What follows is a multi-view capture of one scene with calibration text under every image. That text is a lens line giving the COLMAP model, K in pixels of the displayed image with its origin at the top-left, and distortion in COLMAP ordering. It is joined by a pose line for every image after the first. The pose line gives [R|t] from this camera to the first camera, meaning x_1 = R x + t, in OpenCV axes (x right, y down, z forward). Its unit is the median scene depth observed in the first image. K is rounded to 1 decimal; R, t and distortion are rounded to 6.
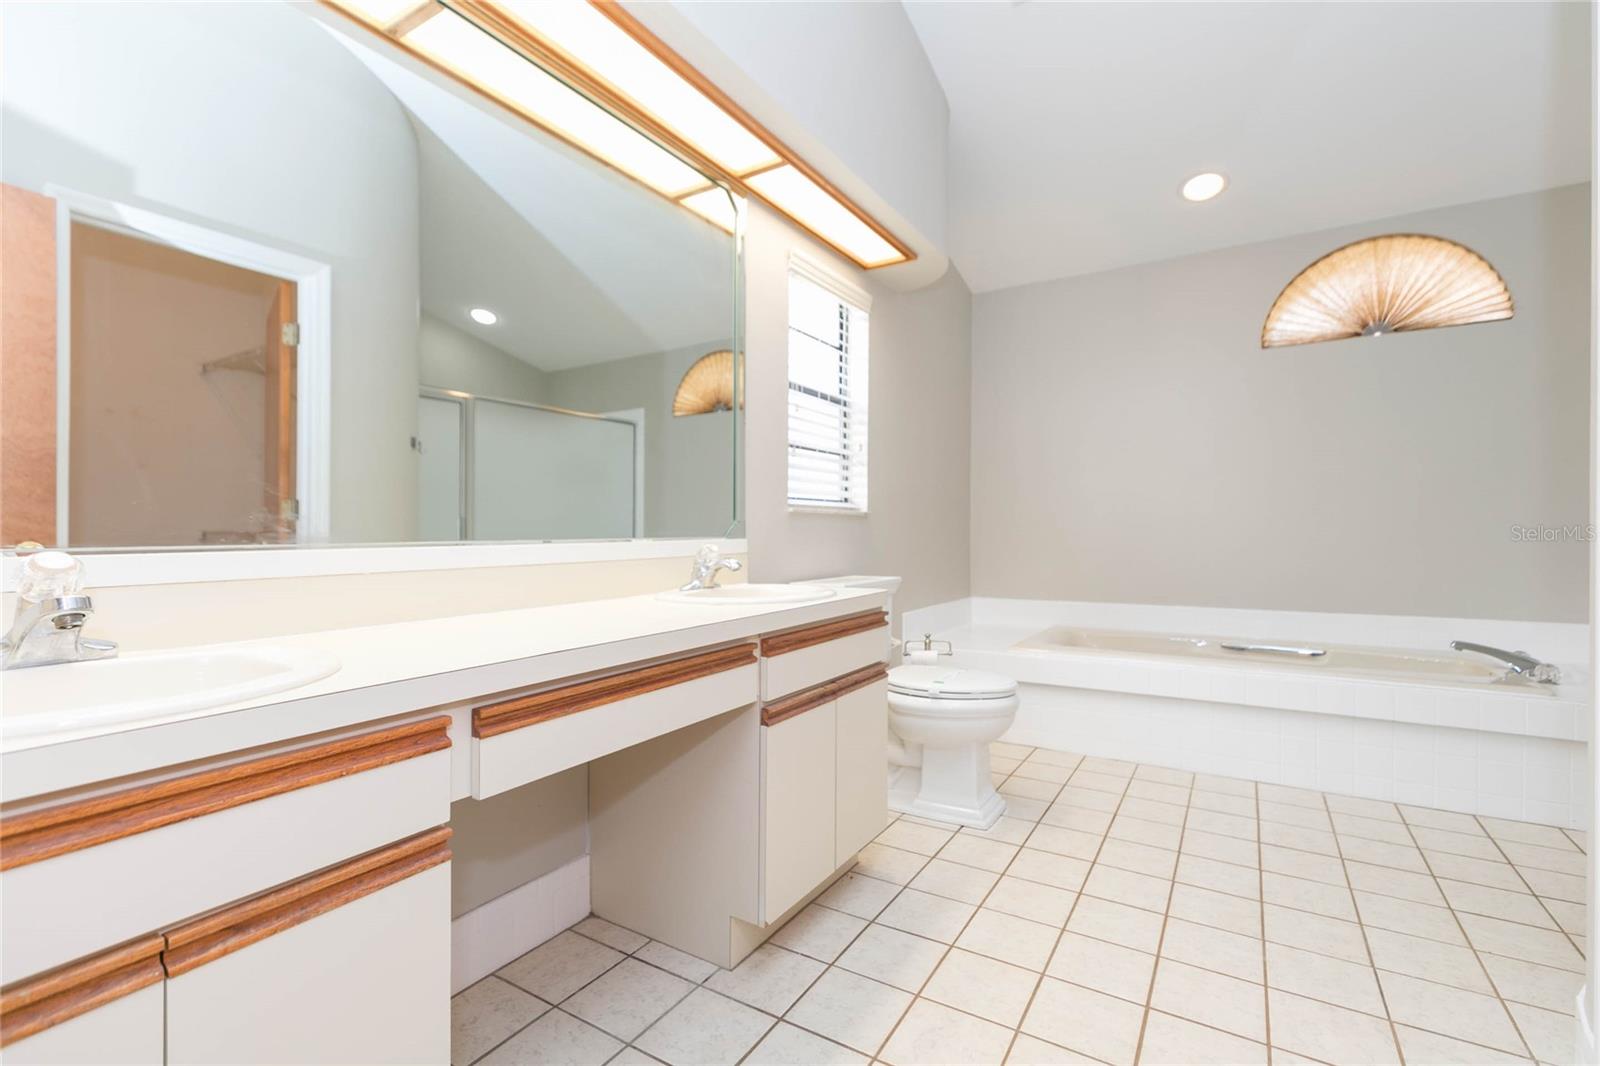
lens RADIAL K [[722.4, 0, 809.0], [0, 722.4, 529.0], [0, 0, 1]] dist [0.002920, 0.000149]
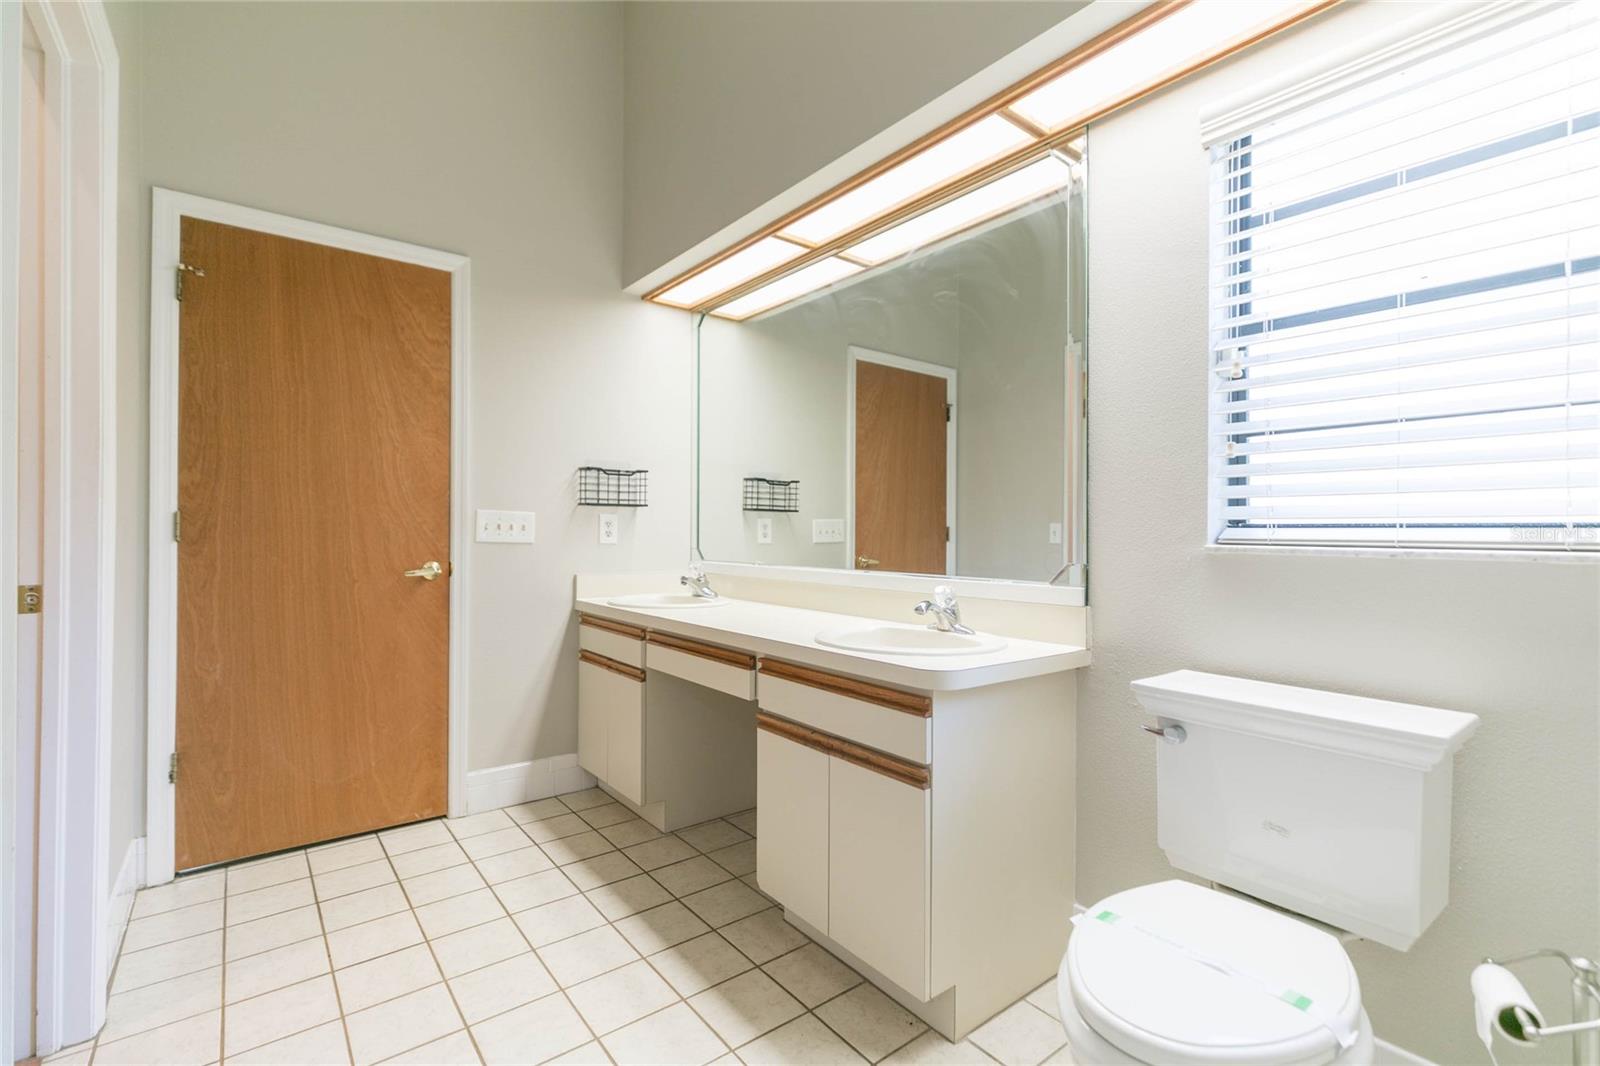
lens RADIAL K [[722.4, 0, 809.0], [0, 722.4, 529.0], [0, 0, 1]] dist [0.002920, 0.000149]
pose [[-0.345390, -0.003349, -0.938453, 1.117299], [-0.002207, 0.999994, -0.002756, -0.070083], [0.938457, 0.001119, -0.345395, 1.553800]]
